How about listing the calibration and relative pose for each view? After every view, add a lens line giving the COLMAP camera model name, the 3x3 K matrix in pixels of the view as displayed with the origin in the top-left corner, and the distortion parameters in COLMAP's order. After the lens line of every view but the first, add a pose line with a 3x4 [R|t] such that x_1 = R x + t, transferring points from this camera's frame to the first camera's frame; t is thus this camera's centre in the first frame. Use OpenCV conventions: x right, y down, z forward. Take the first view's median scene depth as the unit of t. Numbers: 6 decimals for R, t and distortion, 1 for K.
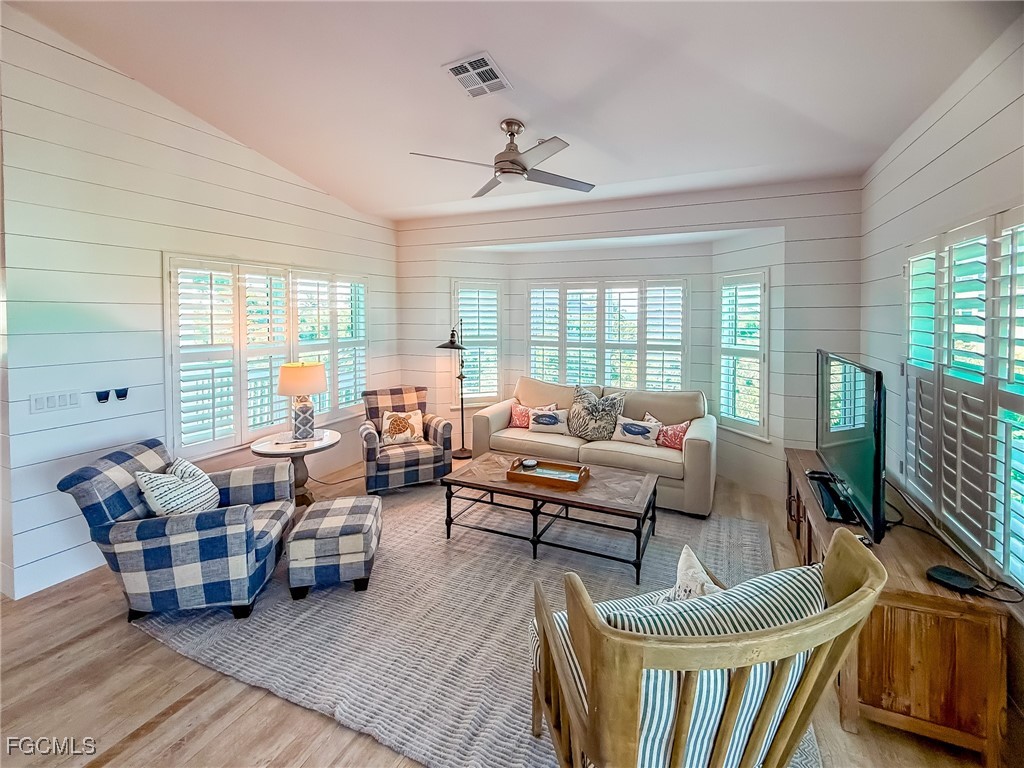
lens RADIAL K [[421.7, 0, 553.7], [0, 421.7, 327.7], [0, 0, 1]] dist [0.001611, -0.000575]
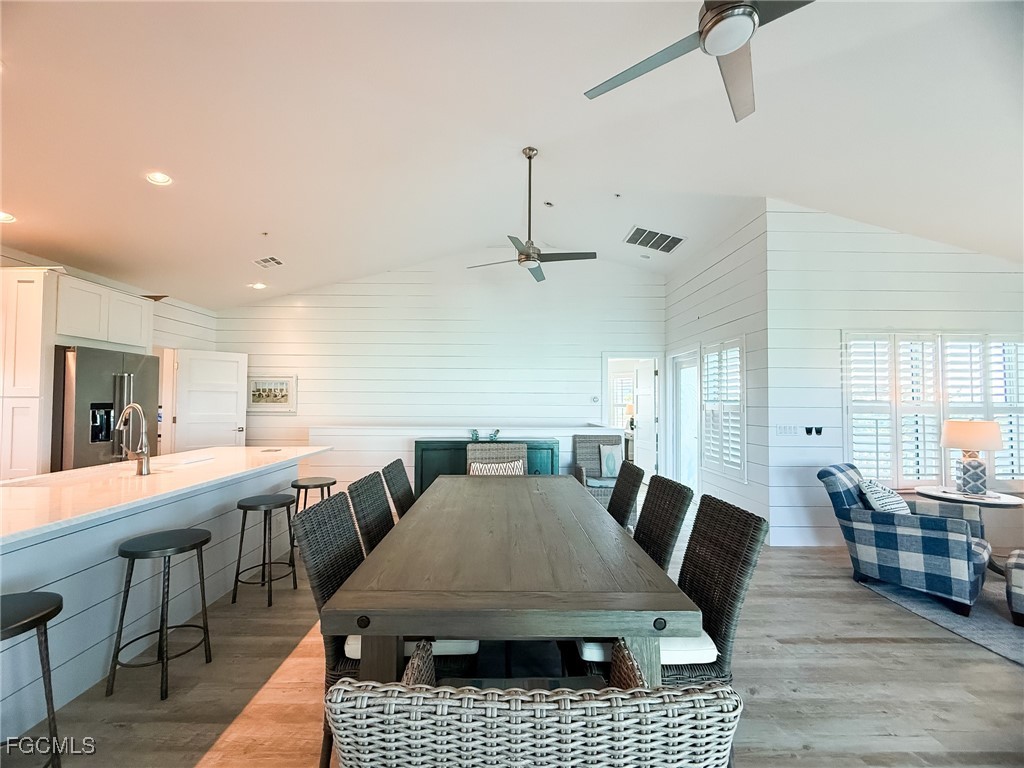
lens RADIAL K [[422.8, 0, 511.0], [0, 422.8, 390.5], [0, 0, 1]] dist [-0.000371, -0.000346]
pose [[0.377848, -0.027738, -0.925452, -0.057636], [-0.034088, 0.998457, -0.043843, 0.089315], [0.925240, 0.048113, 0.376319, -0.401603]]
